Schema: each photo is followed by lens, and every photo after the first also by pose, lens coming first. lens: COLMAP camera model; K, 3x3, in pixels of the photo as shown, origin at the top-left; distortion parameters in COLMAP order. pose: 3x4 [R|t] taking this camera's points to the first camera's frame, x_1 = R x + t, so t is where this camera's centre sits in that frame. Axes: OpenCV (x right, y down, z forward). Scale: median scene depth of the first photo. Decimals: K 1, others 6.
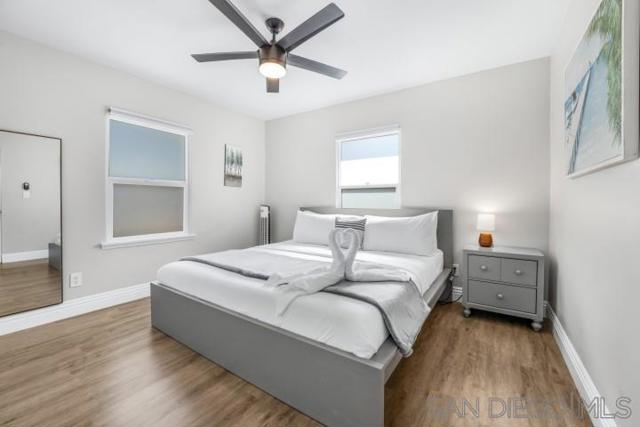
lens RADIAL K [[262.5, 0, 321.0], [0, 262.5, 207.1], [0, 0, 1]] dist [-0.013019, 0.000315]
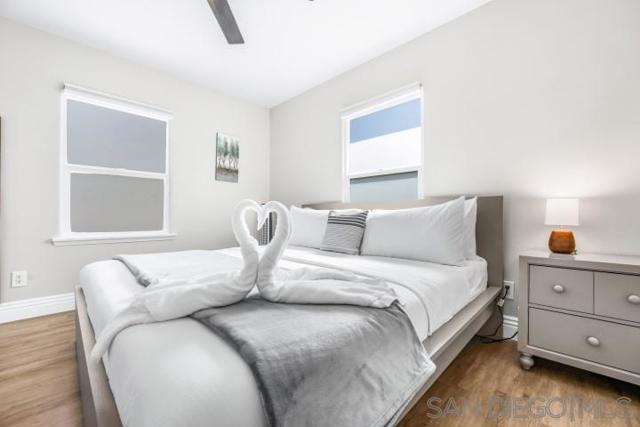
lens RADIAL K [[262.5, 0, 317.8], [0, 262.5, 216.3], [0, 0, 1]] dist [-0.013019, 0.000315]
pose [[0.982772, -0.002044, -0.184813, 0.180924], [-0.000099, 0.999933, -0.011582, 0.070852], [0.184824, 0.011401, 0.982706, 0.294715]]
